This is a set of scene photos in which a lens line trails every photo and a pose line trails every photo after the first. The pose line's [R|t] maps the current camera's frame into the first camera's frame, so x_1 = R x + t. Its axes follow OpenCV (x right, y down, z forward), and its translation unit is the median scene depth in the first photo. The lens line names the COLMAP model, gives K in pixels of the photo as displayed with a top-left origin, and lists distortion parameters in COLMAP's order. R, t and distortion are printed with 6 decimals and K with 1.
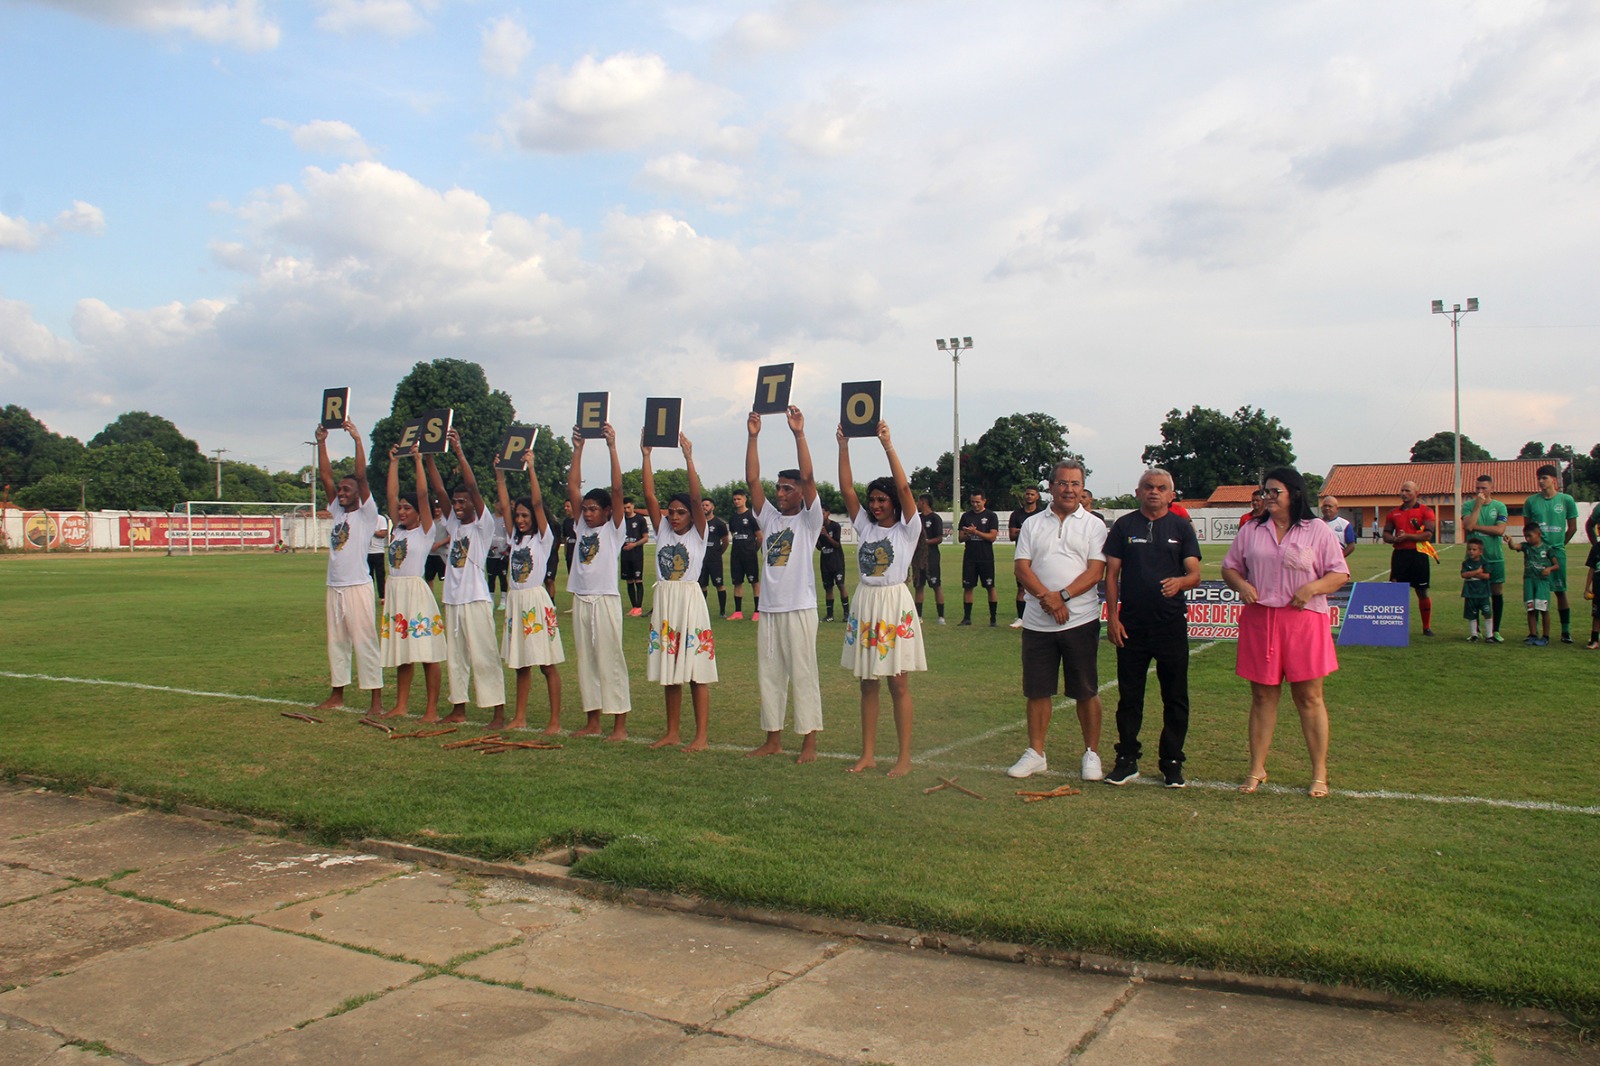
lens RADIAL K [[1355.7, 0, 831.2], [0, 1355.7, 546.2], [0, 0, 1]] dist [-0.186553, 0.164287]
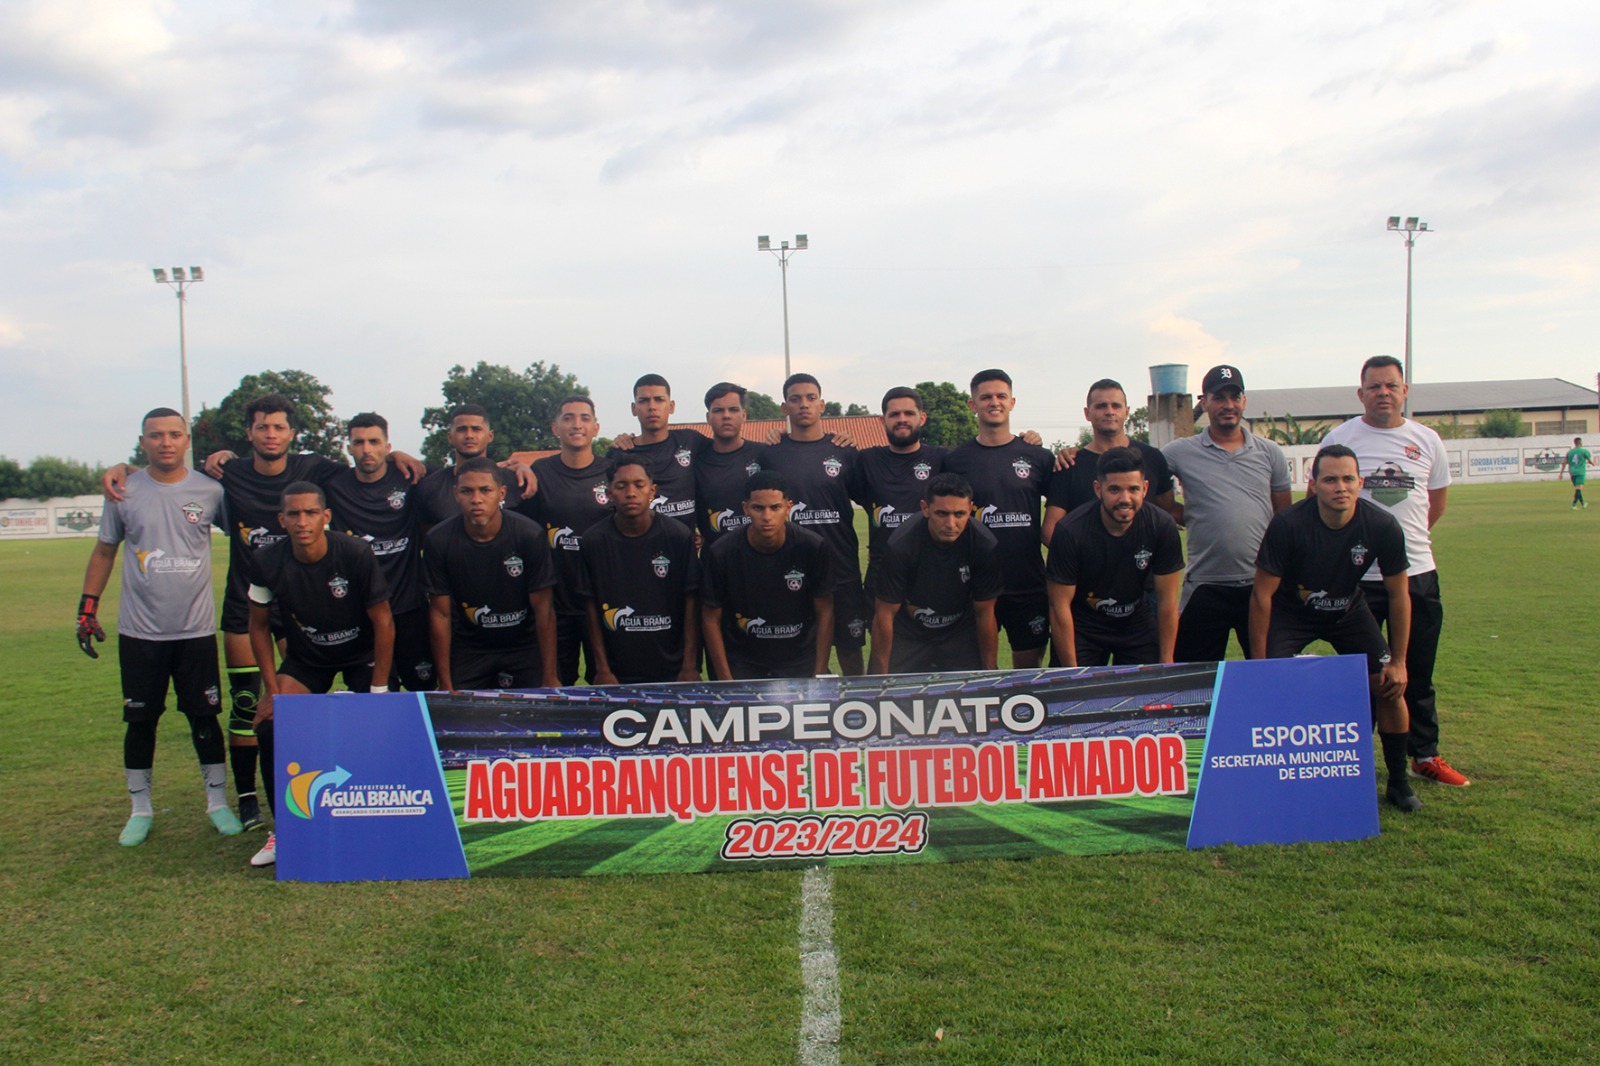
lens RADIAL K [[1389.8, 0, 832.2], [0, 1389.8, 558.9], [0, 0, 1]] dist [-0.157948, 0.145404]
pose [[0.865957, -0.050580, 0.497554, 0.214660], [0.036175, 0.998601, 0.038555, -0.029884], [-0.498808, -0.015388, 0.866576, 1.237137]]
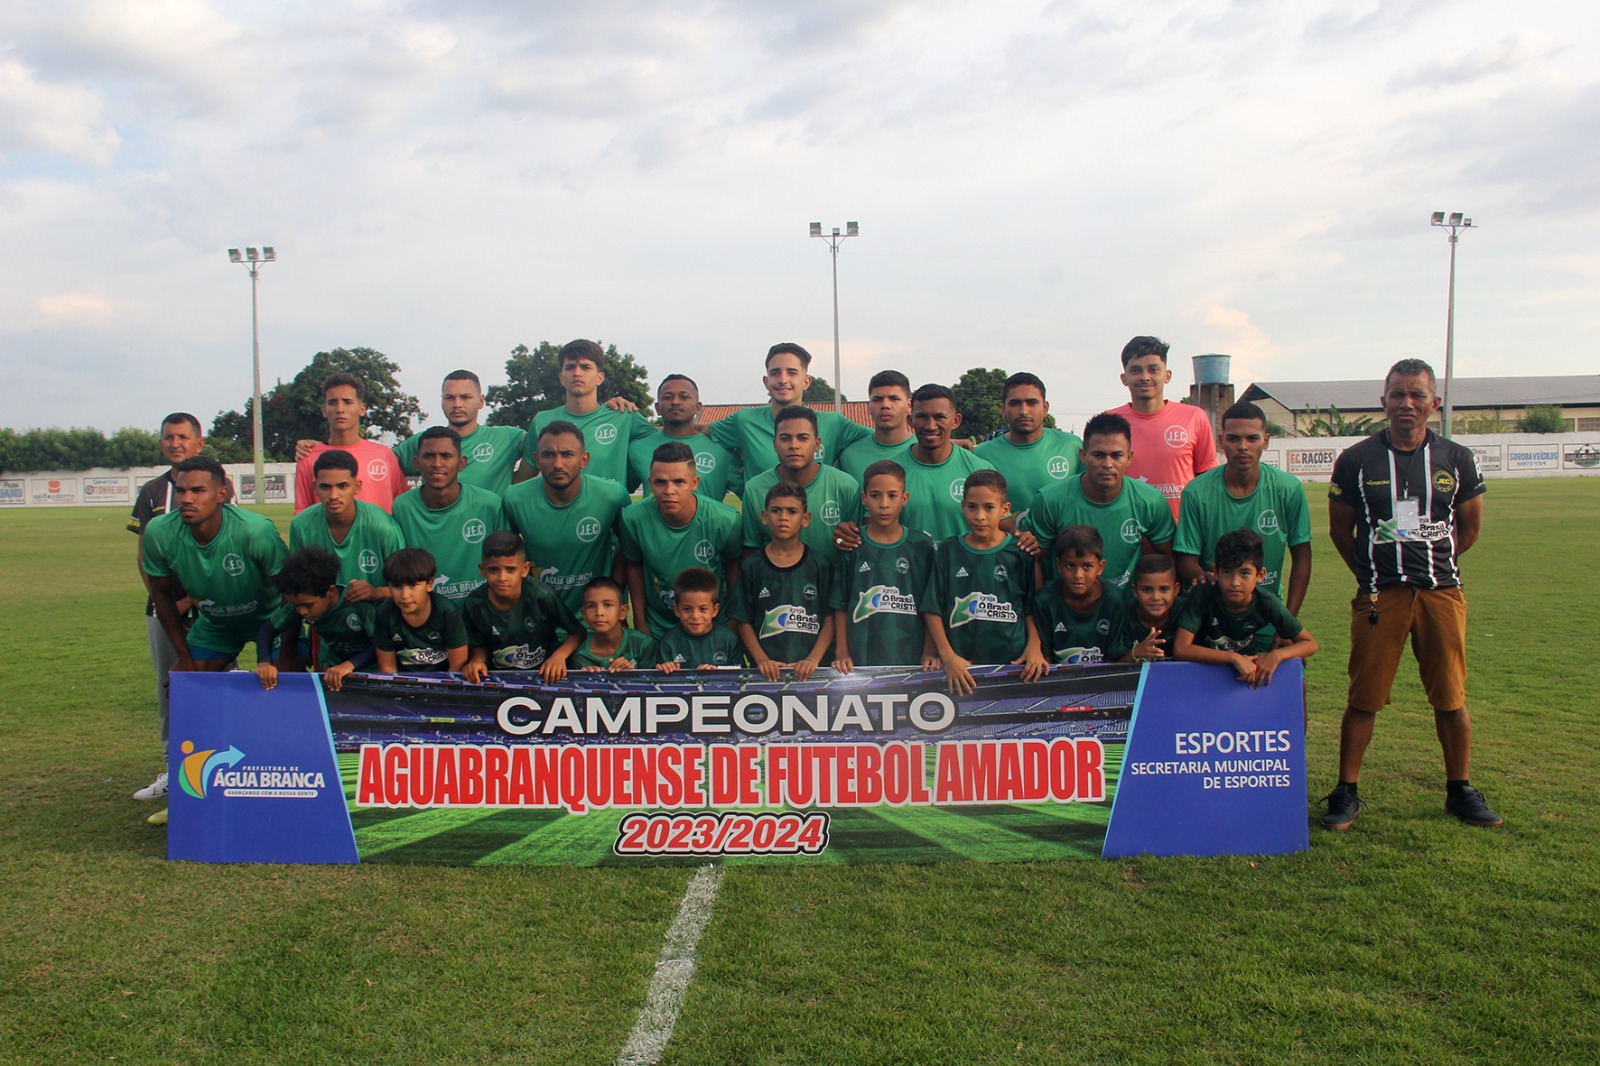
lens RADIAL K [[1355.7, 0, 831.2], [0, 1355.7, 546.2], [0, 0, 1]] dist [-0.186553, 0.164287]
pose [[0.887316, -0.035919, 0.459761, 0.291001], [0.018214, 0.998914, 0.042888, -0.029941], [-0.460802, -0.029681, 0.887006, 1.241030]]
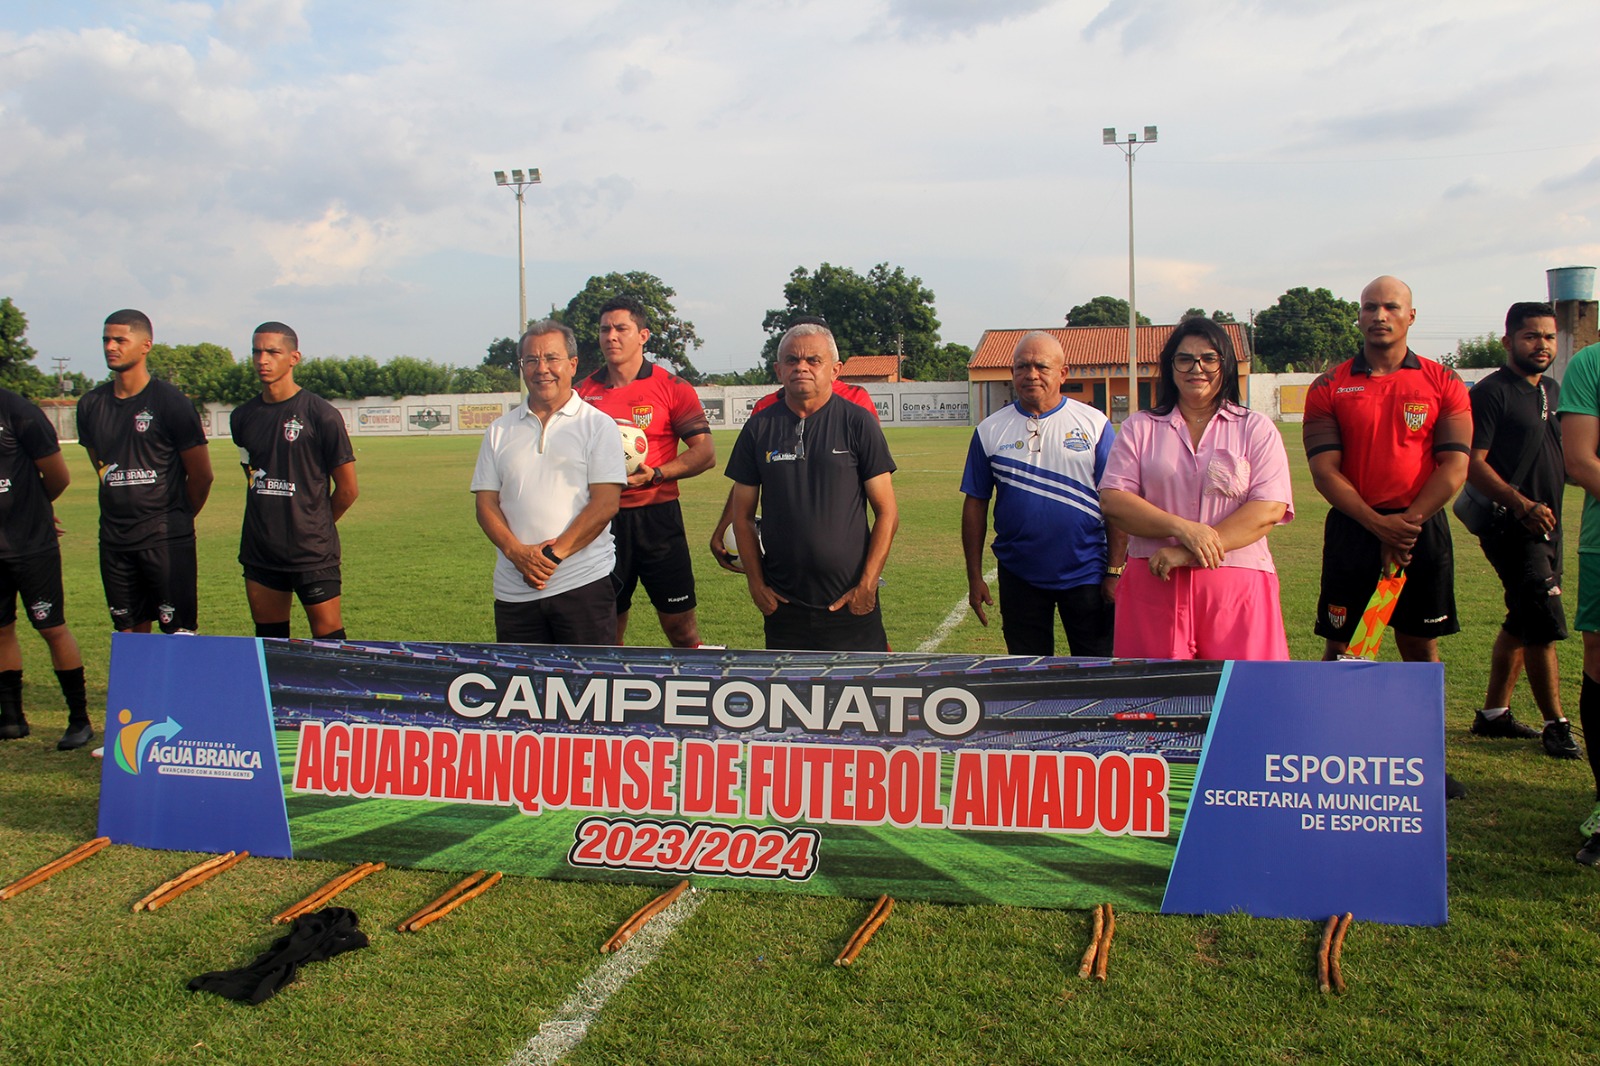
lens RADIAL K [[1442.3, 0, 848.4], [0, 1442.3, 521.9], [0, 0, 1]] dist [-0.150503, 0.145693]
pose [[0.962554, -0.033650, 0.268992, 0.426274], [0.015913, 0.997569, 0.067847, -0.031666], [-0.270621, -0.061026, 0.960750, 1.274216]]
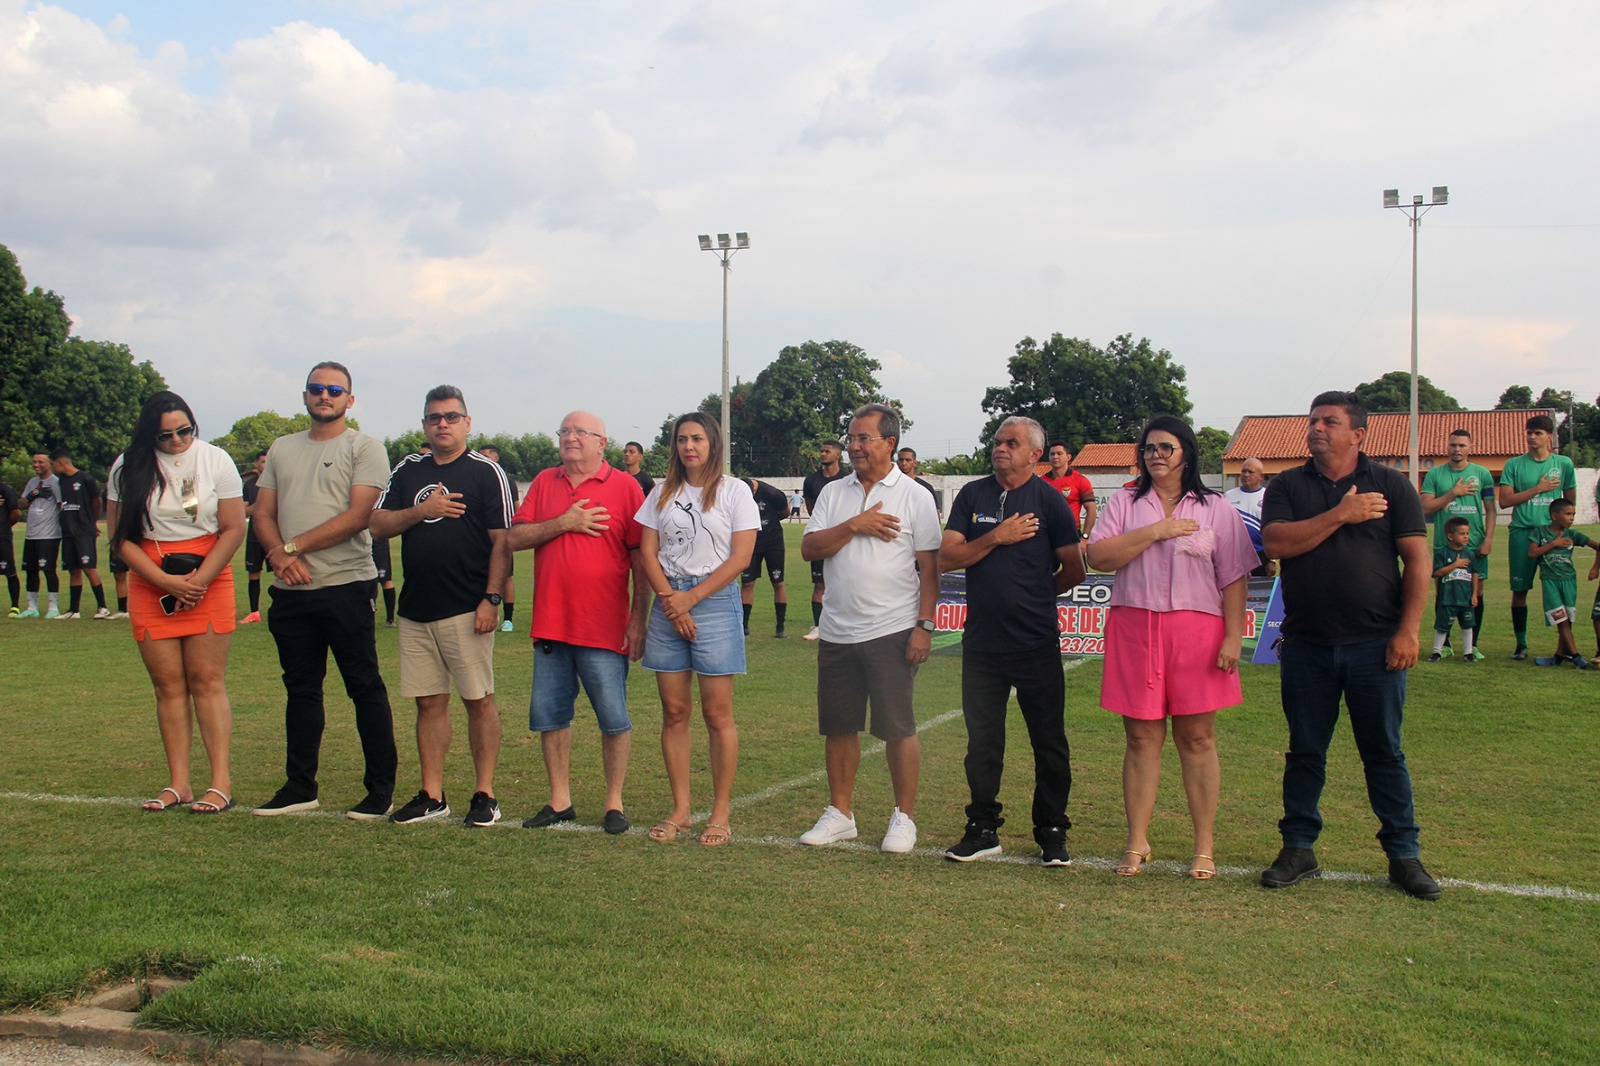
lens RADIAL K [[1887.6, 0, 831.2], [0, 1887.6, 540.3], [0, 0, 1]] dist [-0.010419, 0.270134]
pose [[0.988986, 0.002353, 0.147990, 0.001622], [-0.003512, 0.999965, 0.007571, 0.000305], [-0.147967, -0.008007, 0.988960, 0.019359]]
